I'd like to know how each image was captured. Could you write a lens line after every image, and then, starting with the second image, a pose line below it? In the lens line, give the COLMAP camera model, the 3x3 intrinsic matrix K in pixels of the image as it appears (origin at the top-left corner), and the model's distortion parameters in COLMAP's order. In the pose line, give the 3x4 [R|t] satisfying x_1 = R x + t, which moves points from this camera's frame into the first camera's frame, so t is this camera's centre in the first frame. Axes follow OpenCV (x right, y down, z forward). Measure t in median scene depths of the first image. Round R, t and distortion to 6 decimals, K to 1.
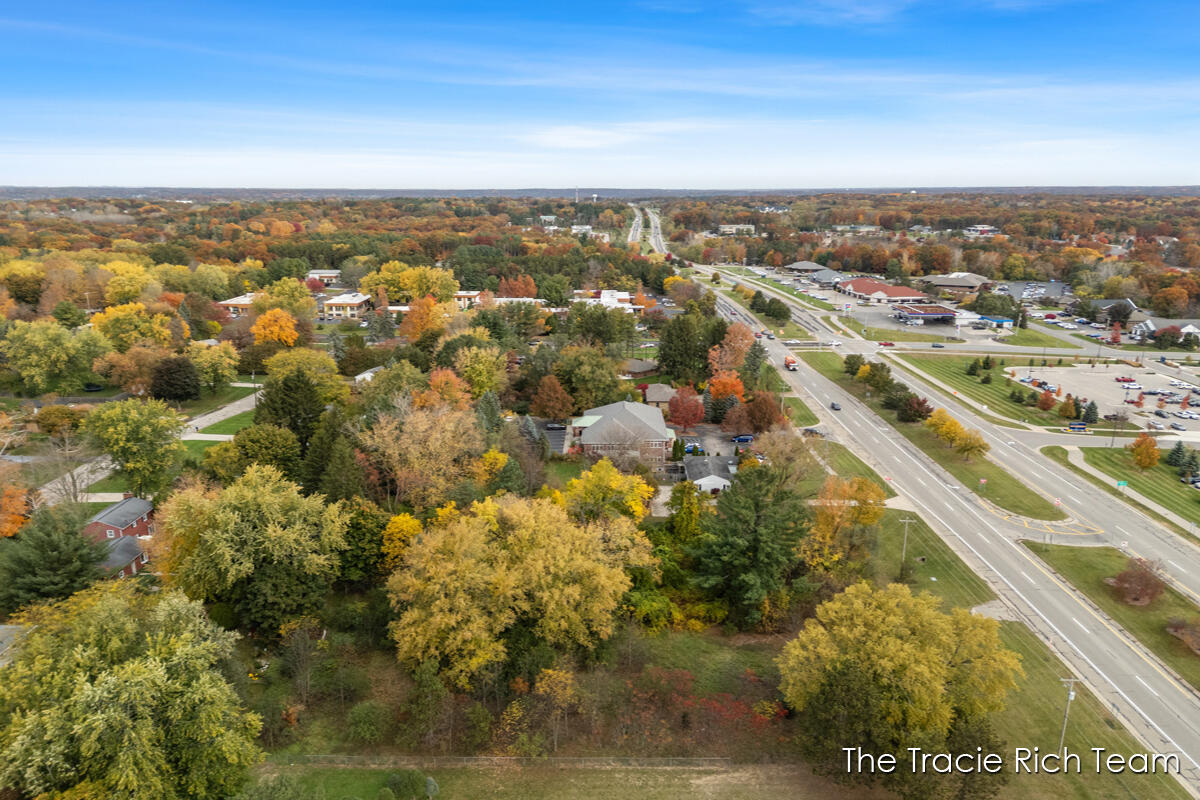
lens RADIAL K [[879.5, 0, 599.1], [0, 879.5, 401.5], [0, 0, 1]] dist [0.054491, -0.034067]
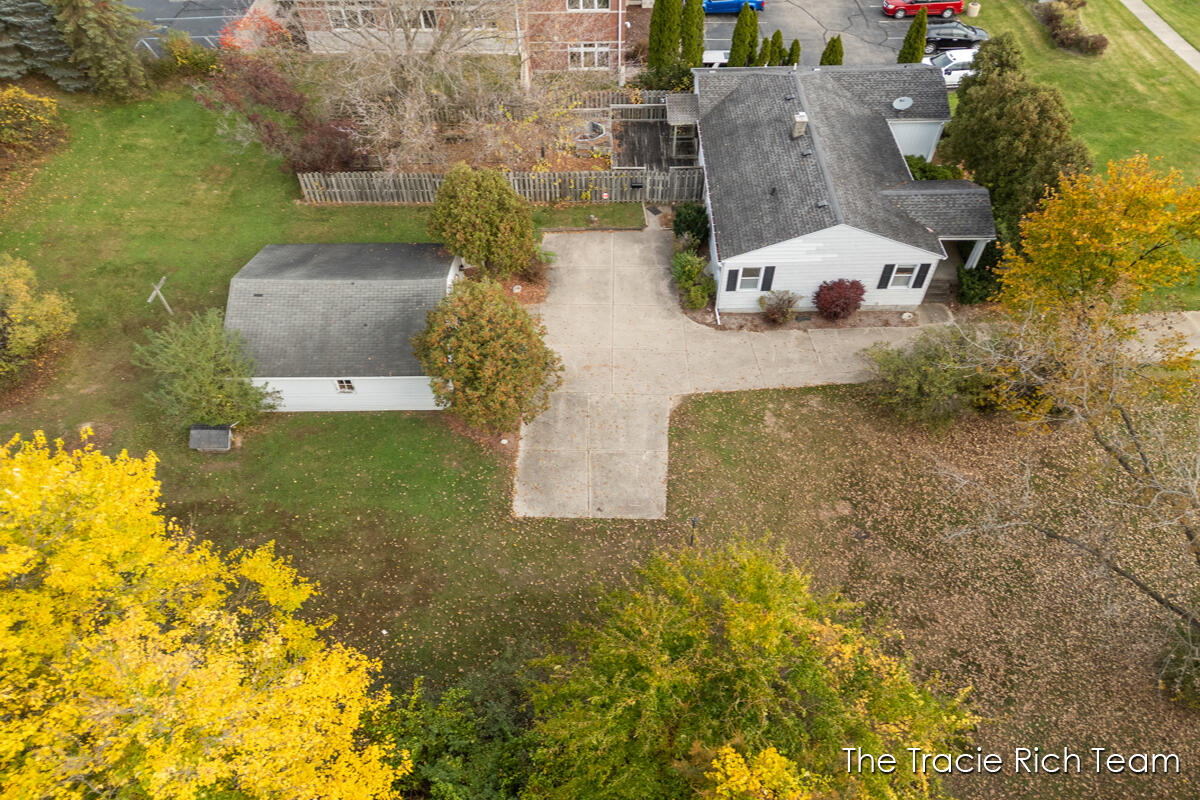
lens RADIAL K [[879.5, 0, 599.1], [0, 879.5, 400.2], [0, 0, 1]] dist [0.054491, -0.034067]
pose [[0.999457, -0.024992, -0.021459, 0.075341], [0.032642, 0.838934, 0.543253, 0.007499], [0.004426, -0.543659, 0.839294, 0.772960]]
